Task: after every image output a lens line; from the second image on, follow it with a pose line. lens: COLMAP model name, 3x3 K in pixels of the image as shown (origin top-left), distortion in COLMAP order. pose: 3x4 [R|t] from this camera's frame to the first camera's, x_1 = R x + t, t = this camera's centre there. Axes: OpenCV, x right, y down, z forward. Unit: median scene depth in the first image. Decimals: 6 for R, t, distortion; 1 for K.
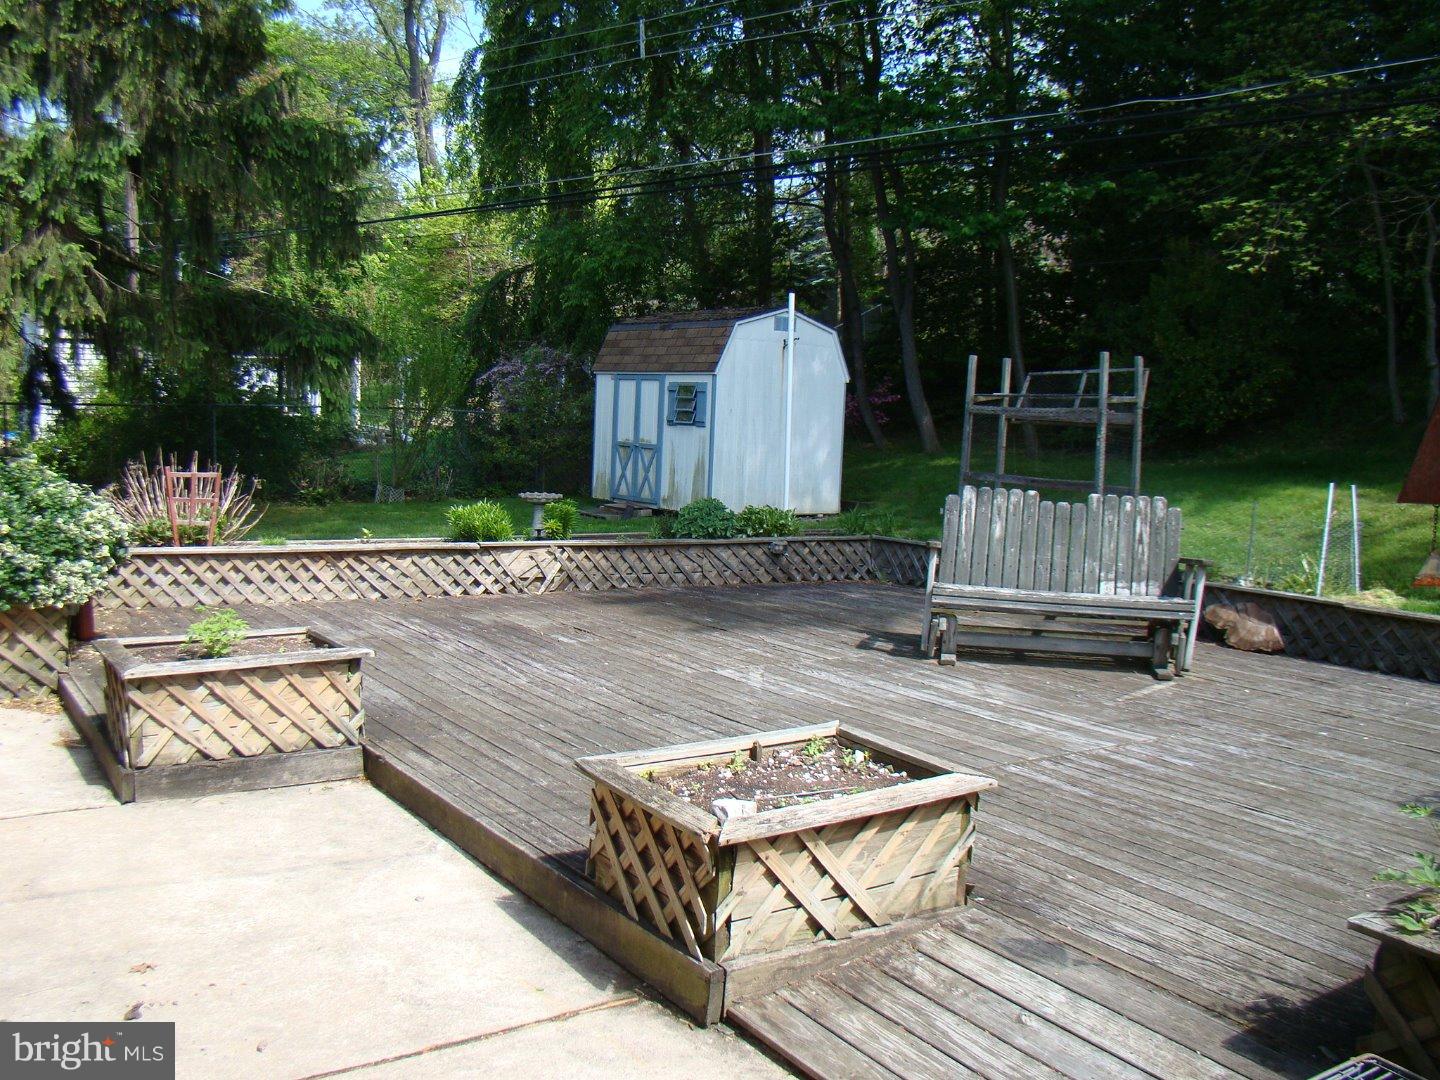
lens RADIAL K [[1312.8, 0, 720.0], [0, 1312.8, 540.0], [0, 0, 1]] dist [0.001944, -0.001685]
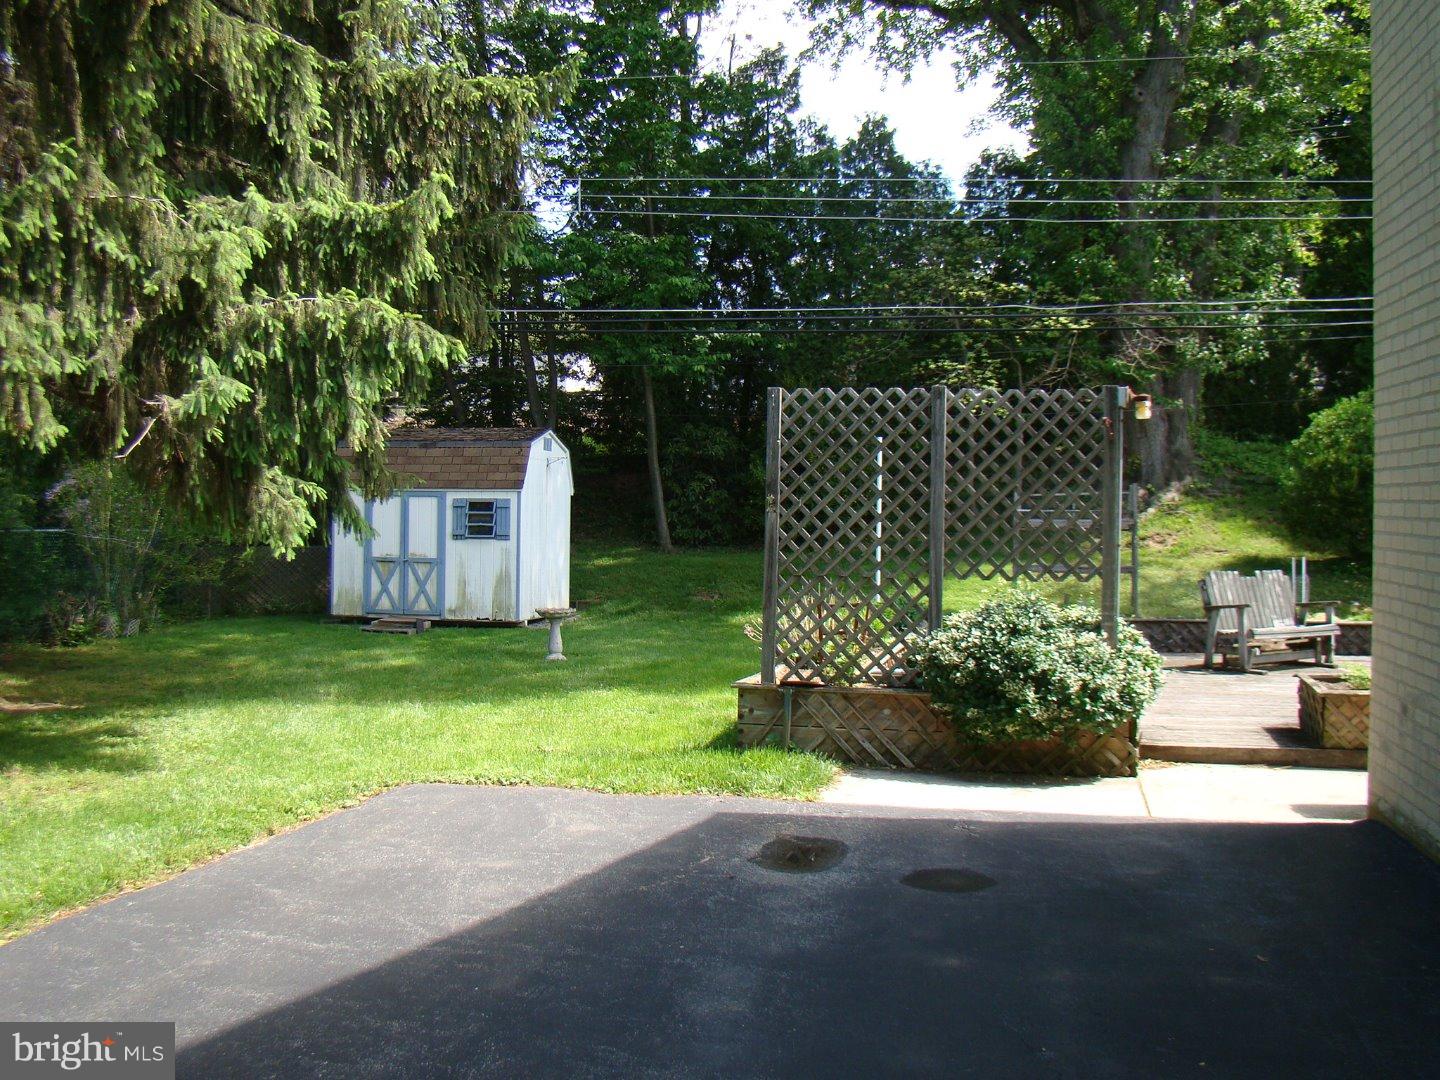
lens RADIAL K [[1312.8, 0, 720.0], [0, 1312.8, 540.0], [0, 0, 1]] dist [0.001944, -0.001685]
pose [[0.719919, -0.033489, 0.693250, -0.605264], [0.082607, 0.995870, -0.037676, -0.029216], [-0.689125, 0.084391, 0.719712, 0.097203]]
